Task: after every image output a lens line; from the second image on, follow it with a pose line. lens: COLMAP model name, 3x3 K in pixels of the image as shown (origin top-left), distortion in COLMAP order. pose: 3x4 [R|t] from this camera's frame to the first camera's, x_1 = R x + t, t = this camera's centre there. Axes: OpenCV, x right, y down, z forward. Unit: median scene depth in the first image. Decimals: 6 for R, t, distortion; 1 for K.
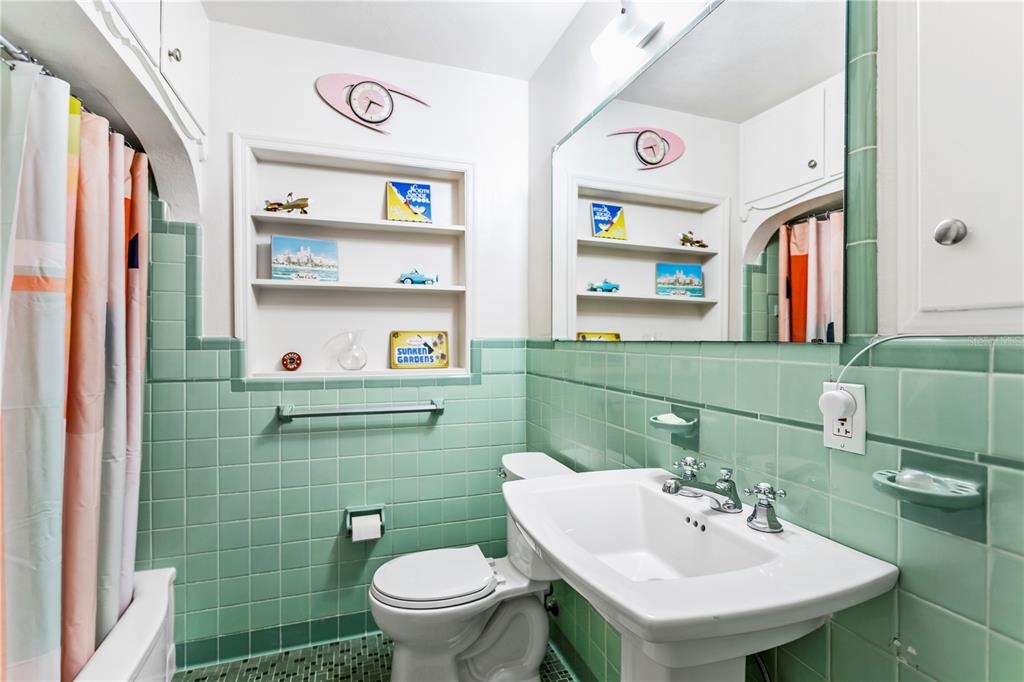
lens RADIAL K [[489.7, 0, 512.1], [0, 489.7, 342.2], [0, 0, 1]] dist [-0.005917, 0.001125]
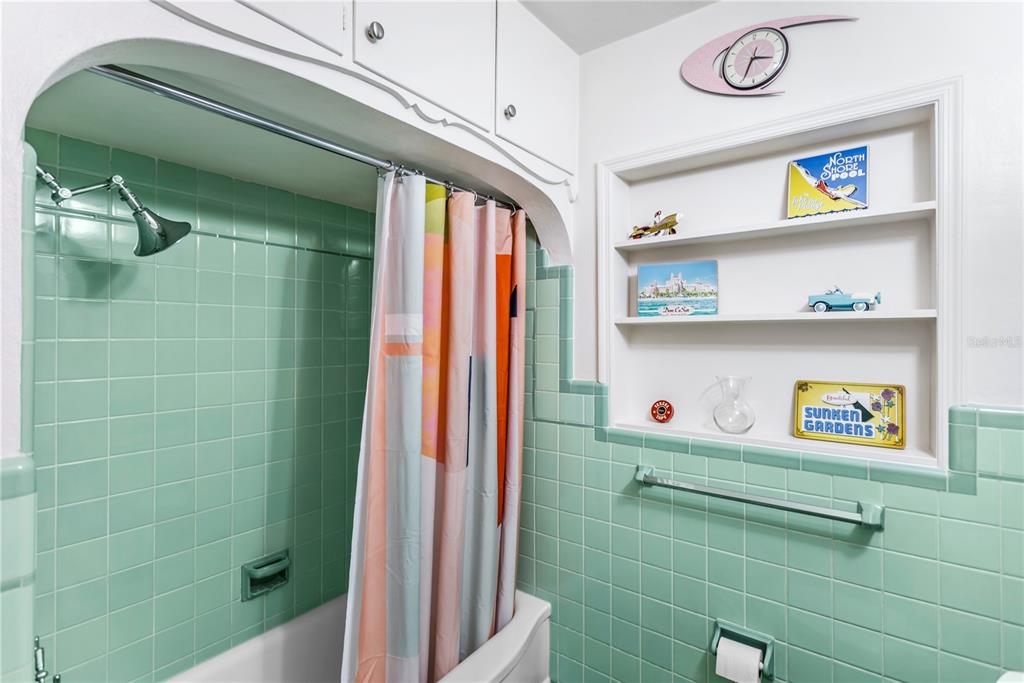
lens RADIAL K [[489.7, 0, 508.3], [0, 489.7, 334.3], [0, 0, 1]] dist [-0.005917, 0.001125]
pose [[0.544326, -0.001063, -0.838873, 0.111362], [-0.004596, 0.999980, -0.004250, -0.088867], [0.838861, 0.006168, 0.544310, 0.322514]]
